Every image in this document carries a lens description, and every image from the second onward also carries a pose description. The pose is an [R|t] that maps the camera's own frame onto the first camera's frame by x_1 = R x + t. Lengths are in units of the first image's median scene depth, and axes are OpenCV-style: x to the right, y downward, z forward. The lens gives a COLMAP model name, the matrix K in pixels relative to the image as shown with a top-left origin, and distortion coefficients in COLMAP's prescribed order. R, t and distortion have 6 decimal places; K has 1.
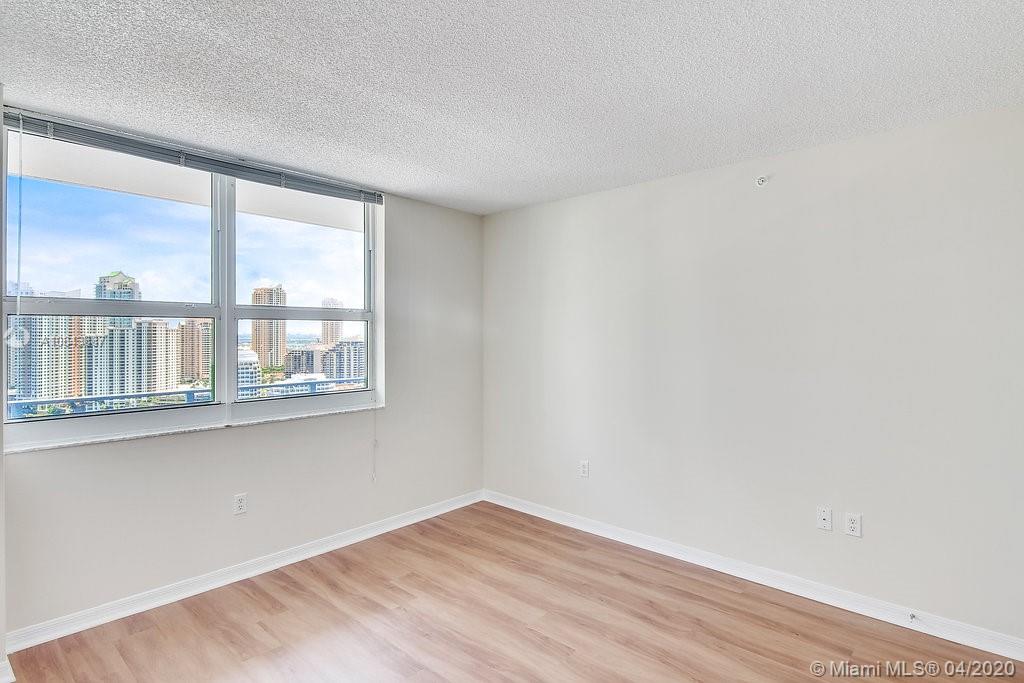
lens RADIAL K [[536.4, 0, 542.5], [0, 536.4, 327.6], [0, 0, 1]] dist [0.001949, -0.000424]
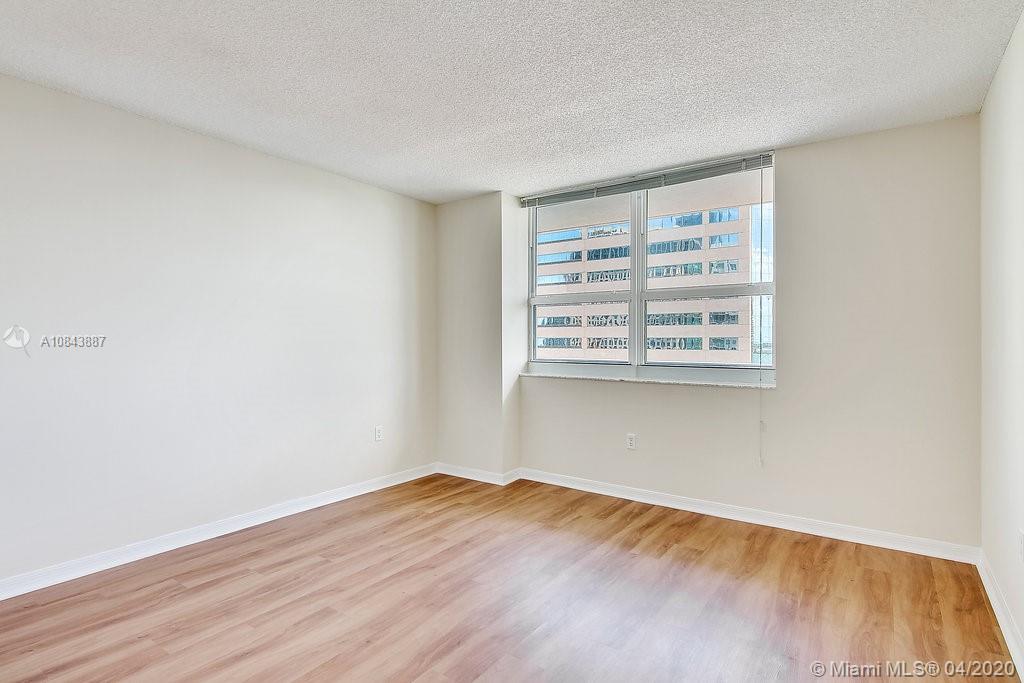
lens RADIAL K [[528.4, 0, 482.3], [0, 528.4, 339.3], [0, 0, 1]] dist [0.002411, -0.000041]
pose [[0.060873, 0.001062, -0.998145, 0.557018], [0.007818, 0.999968, 0.001541, 0.060004], [0.998115, -0.007898, 0.060863, 0.452196]]
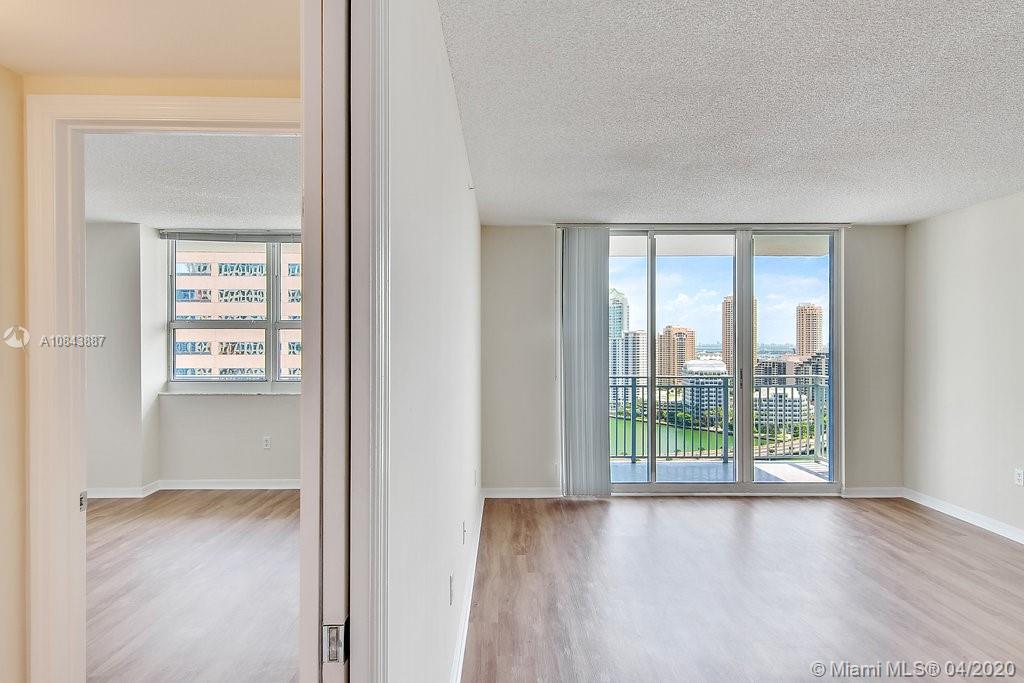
lens RADIAL K [[590.1, 0, 512.0], [0, 590.1, 341.5], [0, 0, 1]] dist [0.021237, 0.000452]
pose [[0.657399, 0.000363, -0.753543, 1.031547], [0.005636, 0.999970, 0.005399, 0.011647], [0.753522, -0.007796, 0.657377, 0.304417]]
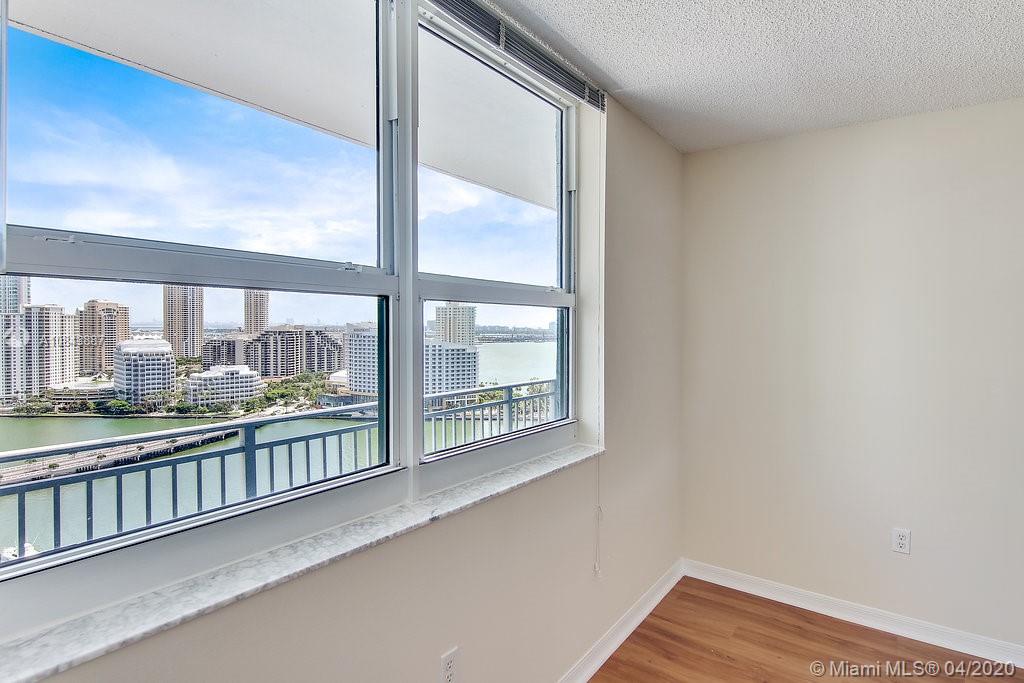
lens RADIAL K [[549.2, 0, 539.5], [0, 549.2, 328.8], [0, 0, 1]] dist [0.002524, -0.000245]
pose [[0.994340, 0.009457, 0.105824, -0.431055], [-0.011423, 0.999773, 0.017989, 0.000939], [-0.105630, -0.019096, 0.994222, 0.392672]]
